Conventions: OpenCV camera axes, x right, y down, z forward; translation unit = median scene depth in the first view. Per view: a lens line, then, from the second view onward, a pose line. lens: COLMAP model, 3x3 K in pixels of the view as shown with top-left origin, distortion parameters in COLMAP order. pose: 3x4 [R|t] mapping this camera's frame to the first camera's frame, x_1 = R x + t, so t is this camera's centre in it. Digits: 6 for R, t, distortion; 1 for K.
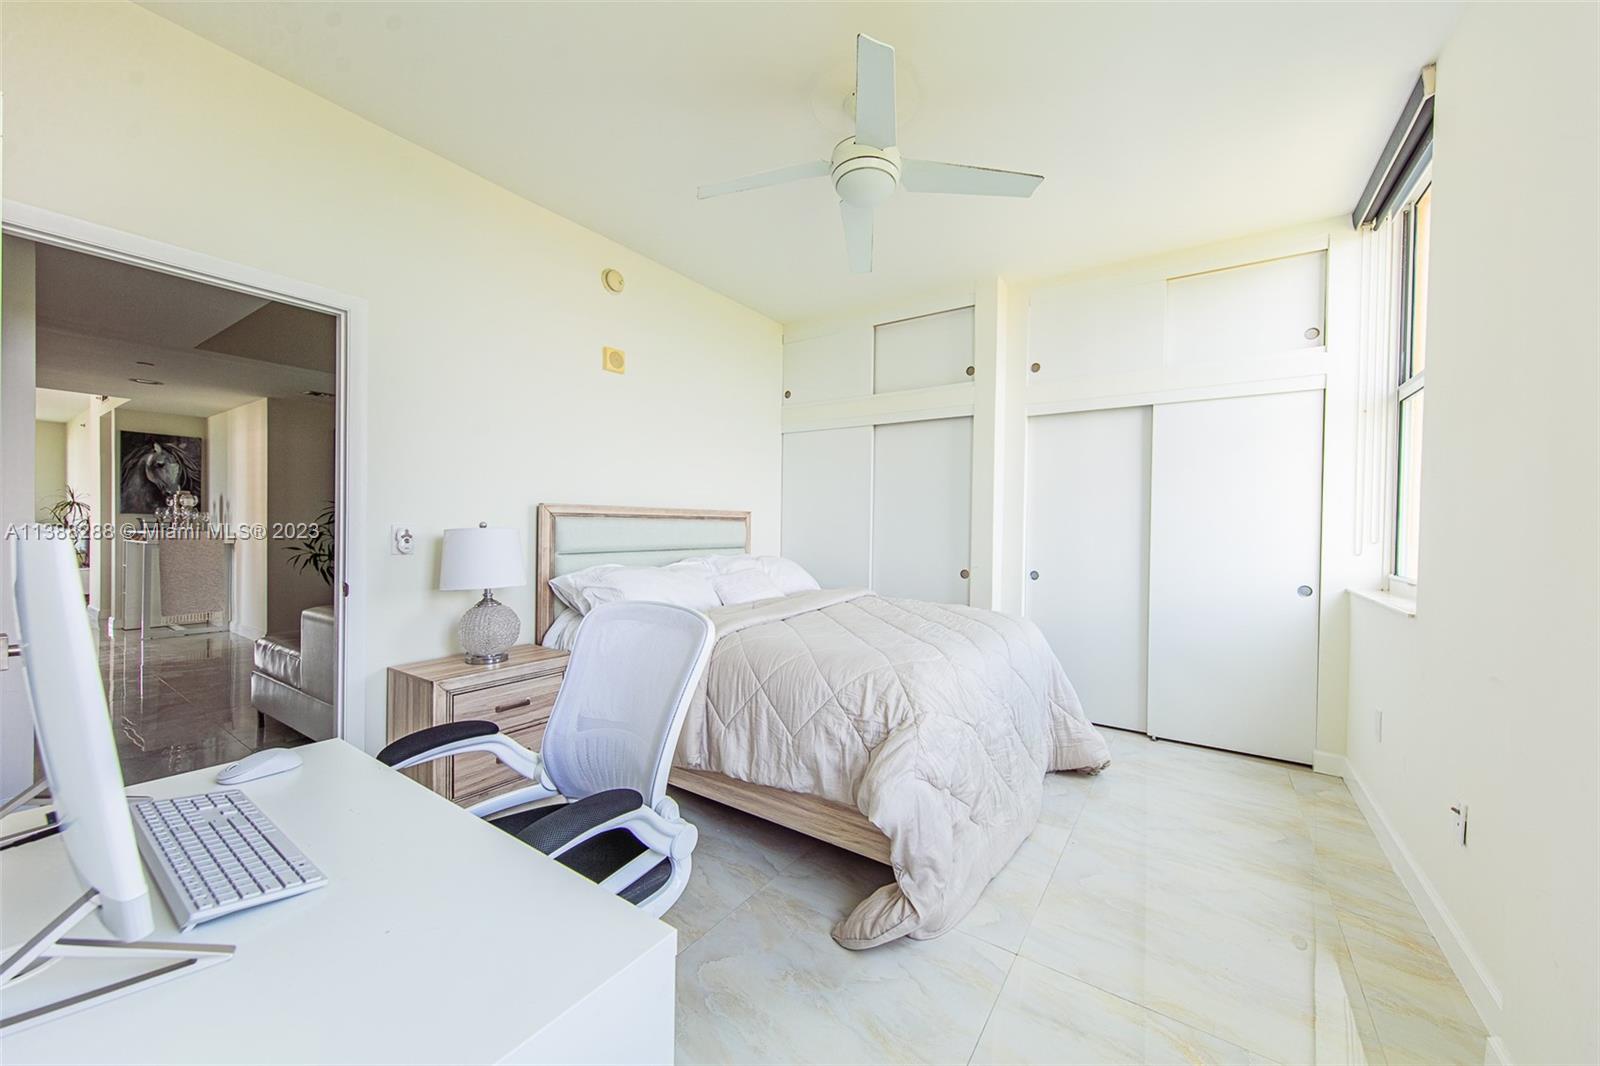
lens RADIAL K [[590.3, 0, 800.0], [0, 590.3, 533.0], [0, 0, 1]] dist [-0.000238, 0.000018]
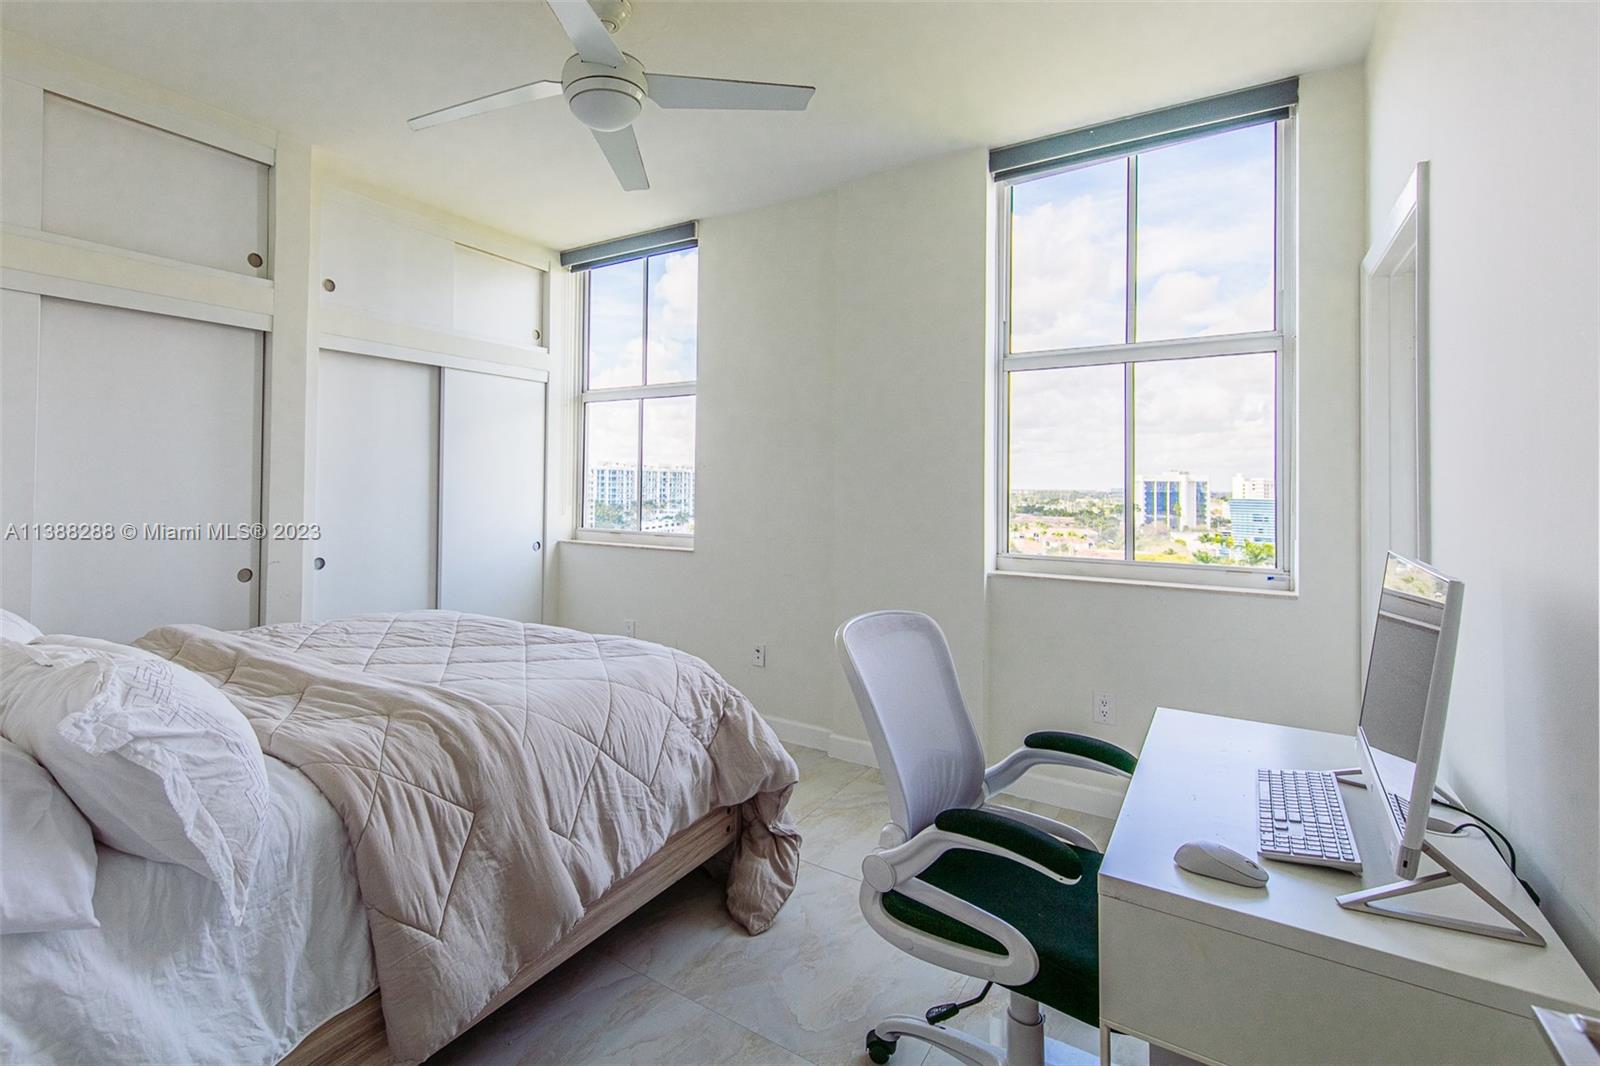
lens RADIAL K [[681.4, 0, 799.6], [0, 681.4, 477.4], [0, 0, 1]] dist [0.000882, 0.000080]
pose [[-0.031223, -0.000084, 0.999512, -0.568816], [0.002079, 0.999998, 0.000149, -0.041088], [-0.999510, 0.002083, -0.031222, 0.503868]]
